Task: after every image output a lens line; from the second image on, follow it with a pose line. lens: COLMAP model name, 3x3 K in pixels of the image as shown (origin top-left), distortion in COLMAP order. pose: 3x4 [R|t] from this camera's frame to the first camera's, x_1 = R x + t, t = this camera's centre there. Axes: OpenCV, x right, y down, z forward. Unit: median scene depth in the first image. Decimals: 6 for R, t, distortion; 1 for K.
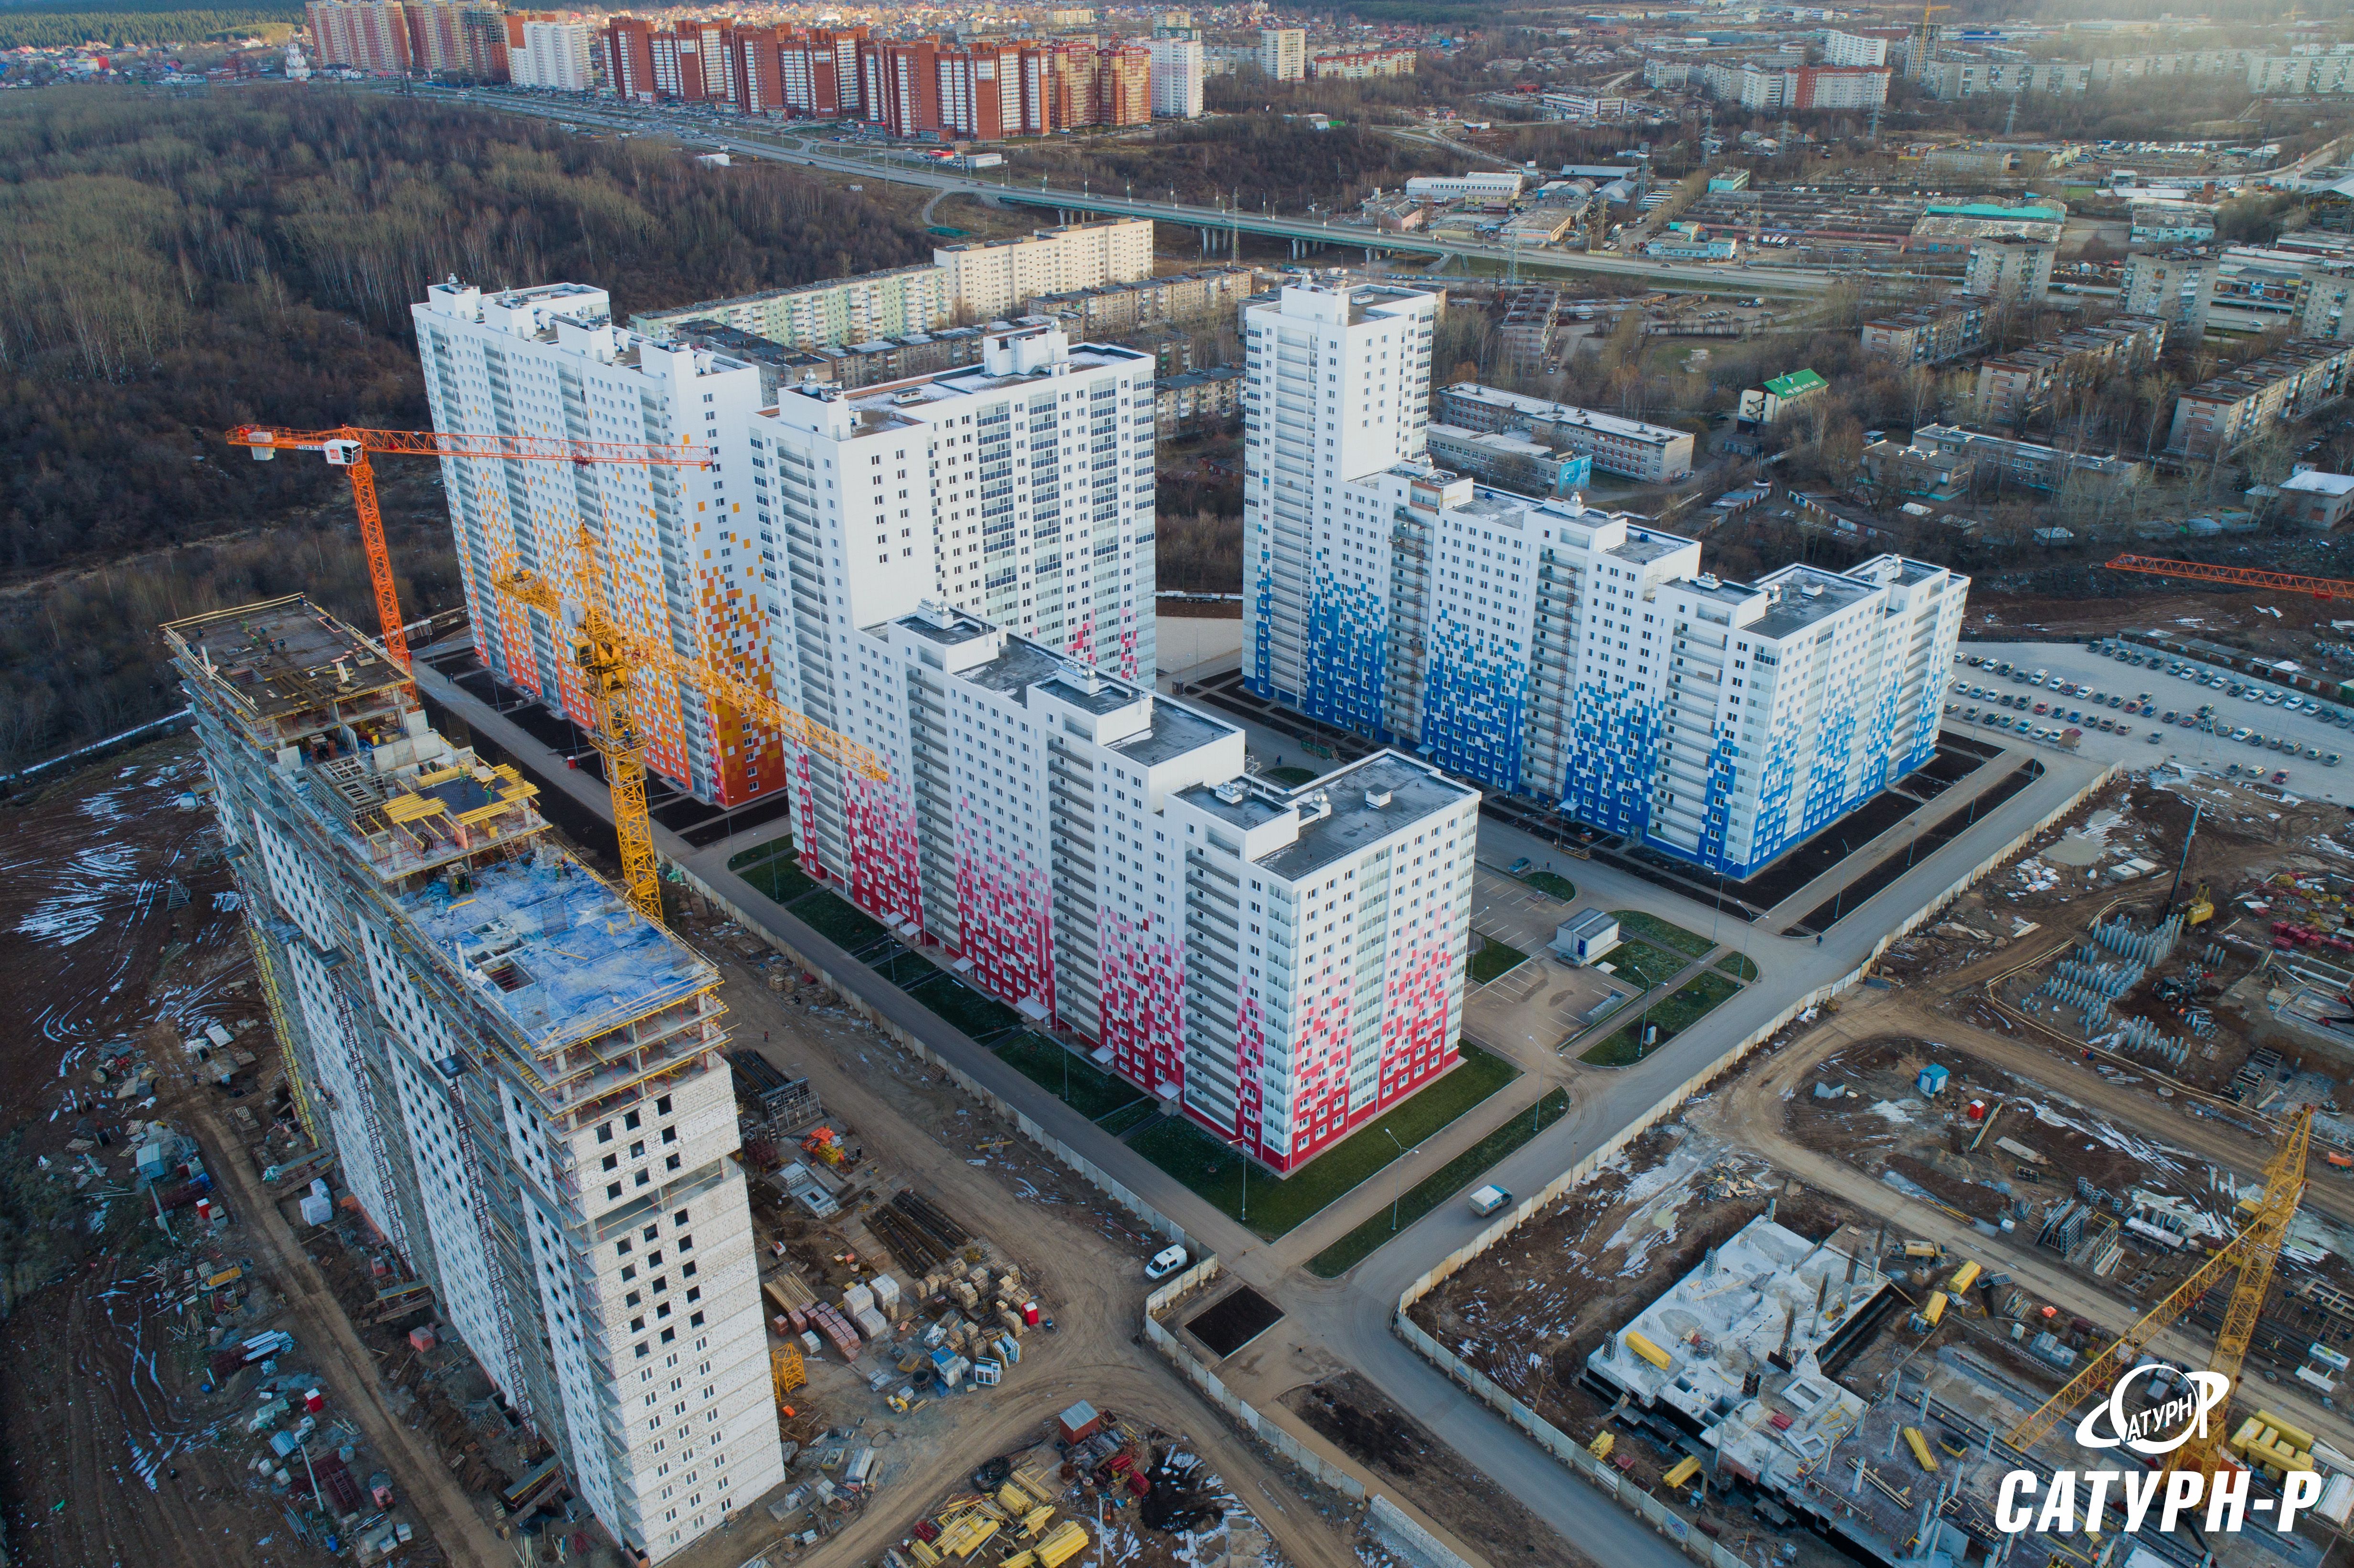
lens RADIAL K [[1722.3, 0, 1149.1], [0, 1722.3, 740.2], [0, 0, 1]] dist [-0.006437, 0.000471]
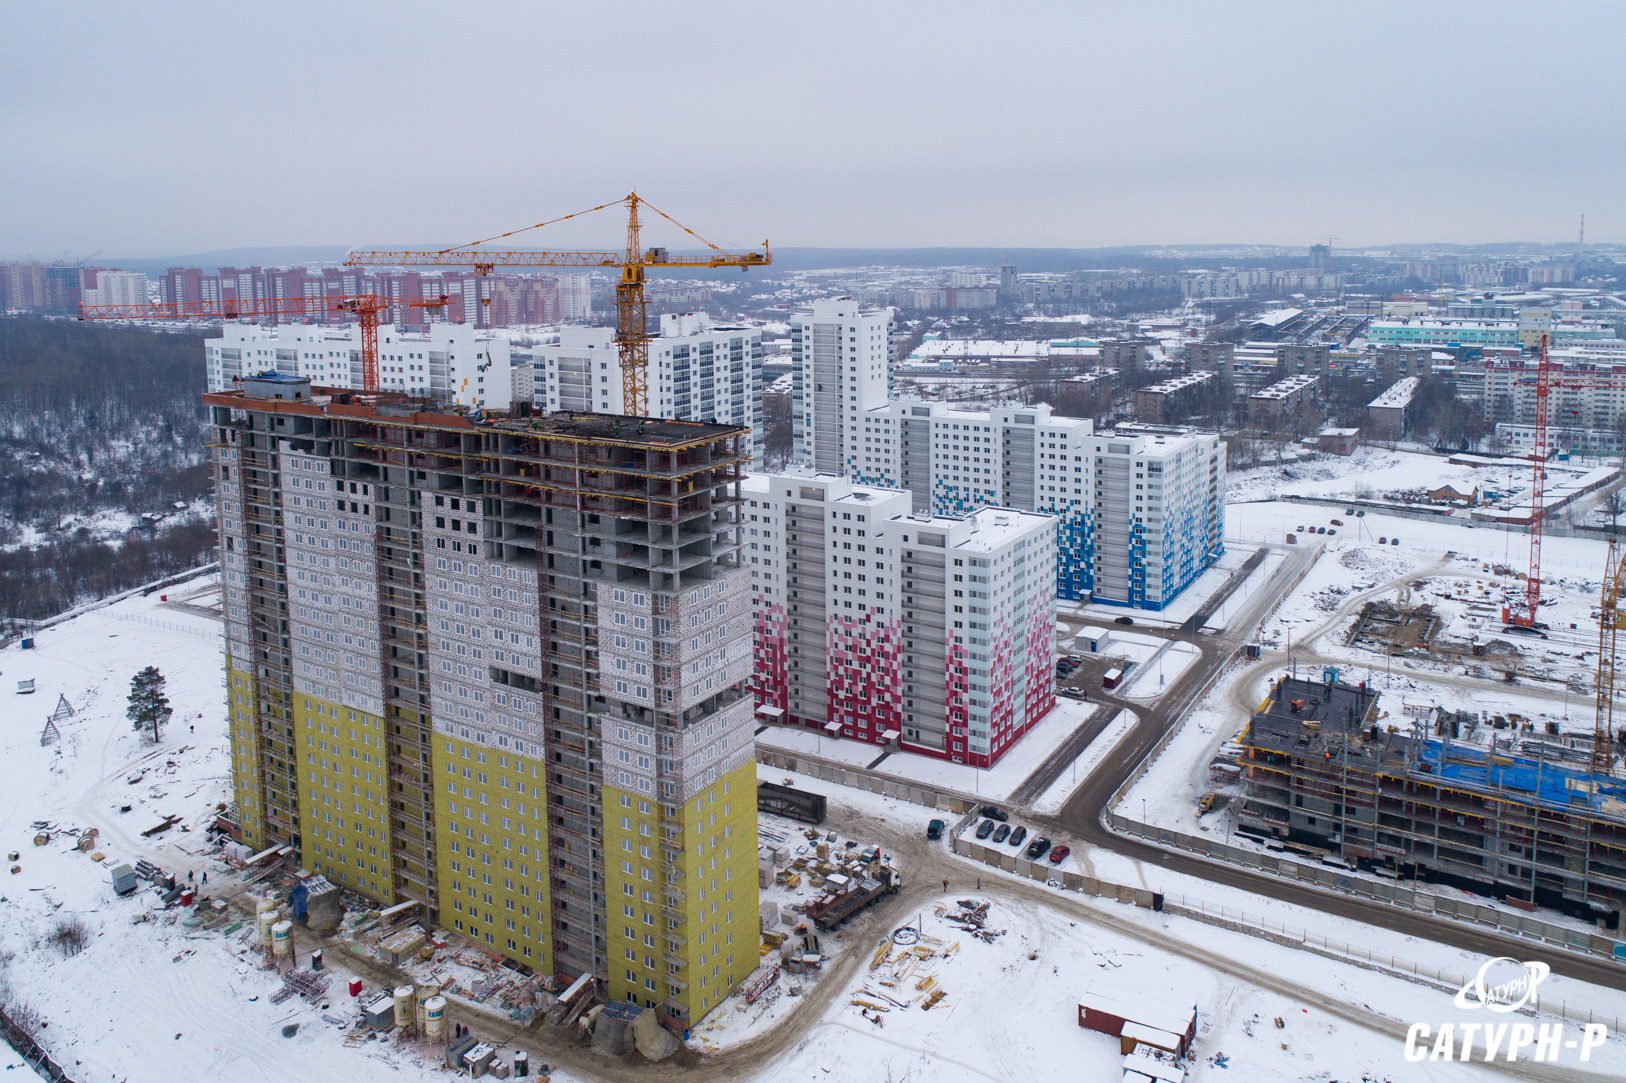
lens RADIAL K [[1168.8, 0, 815.4], [0, 1168.8, 403.5], [0, 0, 1]] dist [0.007641, 0.006705]
pose [[0.966462, -0.042412, 0.253284, -0.241560], [0.116436, 0.951438, -0.284971, 0.173368], [-0.228898, 0.304905, 0.924467, -0.001769]]
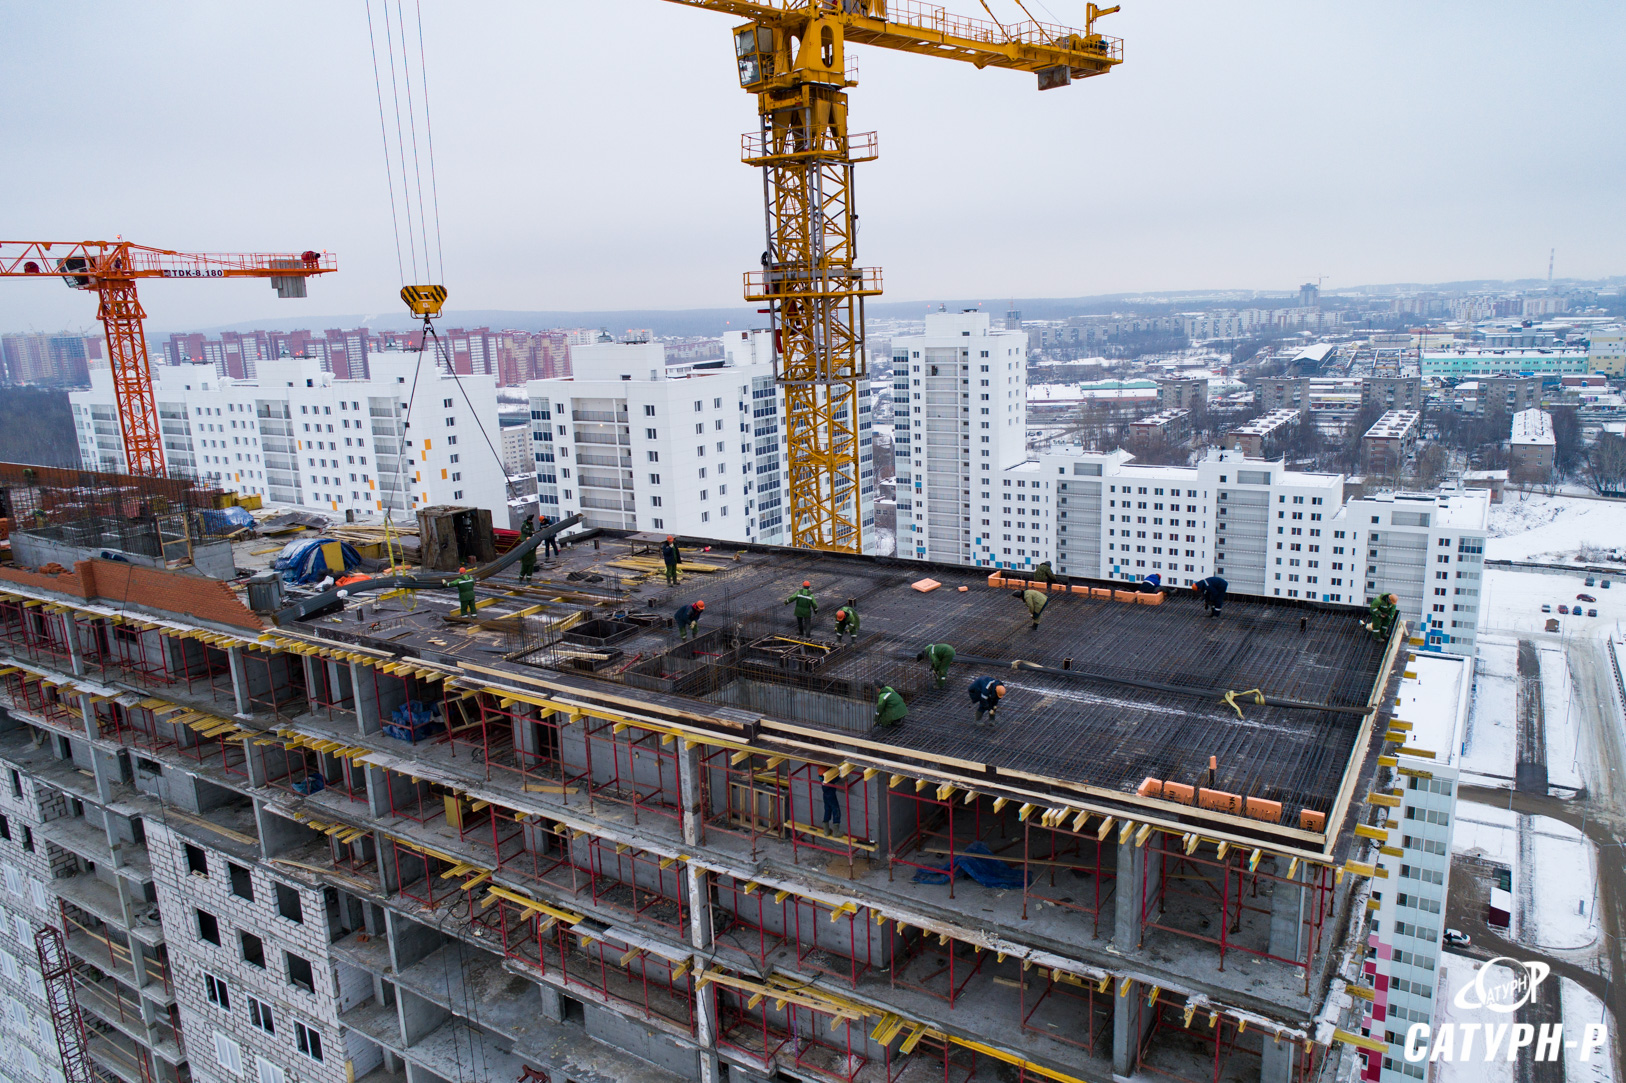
lens RADIAL K [[1081.5, 0, 821.7], [0, 1081.5, 541.9], [0, 0, 1]] dist [-0.007016, 0.003277]
pose [[0.962315, -0.087339, 0.257530, -0.225398], [0.142528, 0.968513, -0.204126, 0.031002], [-0.231593, 0.233139, 0.944463, 0.412725]]
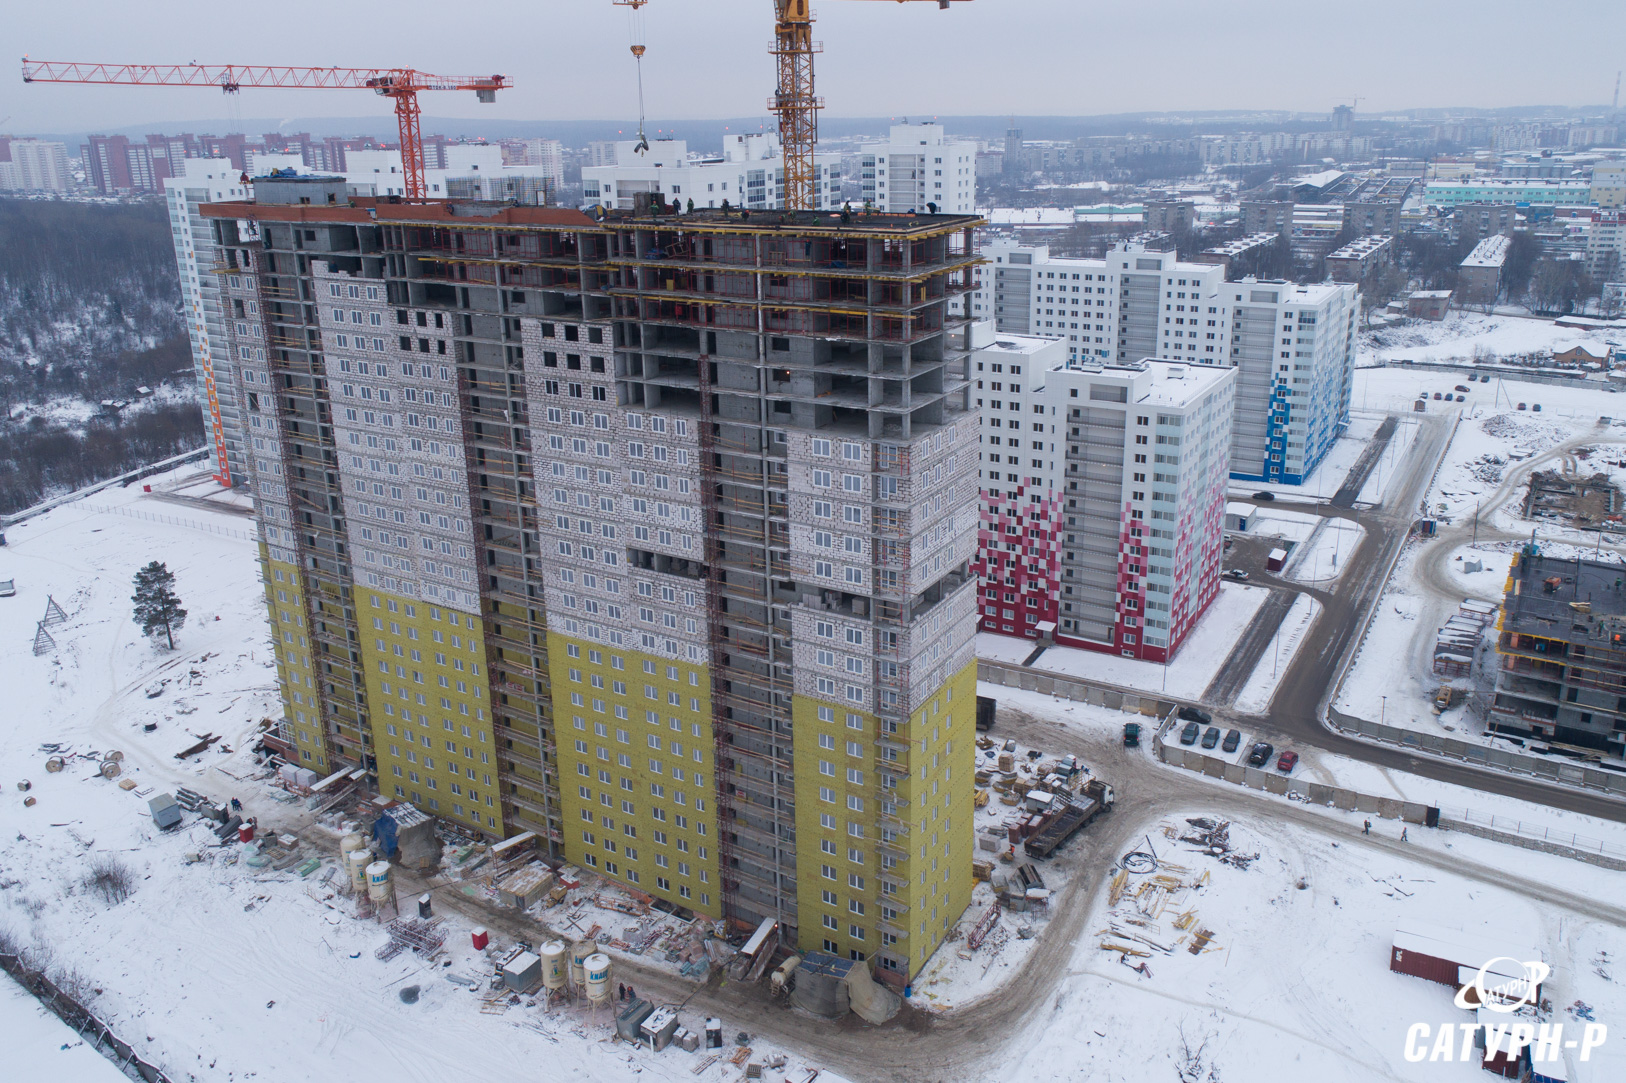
lens RADIAL K [[1222.9, 0, 823.5], [0, 1222.9, 475.7], [0, 0, 1]] dist [-0.011296, 0.009380]
pose [[0.958424, -0.090788, 0.270521, -0.307564], [0.130958, 0.982246, -0.134321, 0.159157], [-0.253523, 0.164163, 0.953298, 0.143142]]
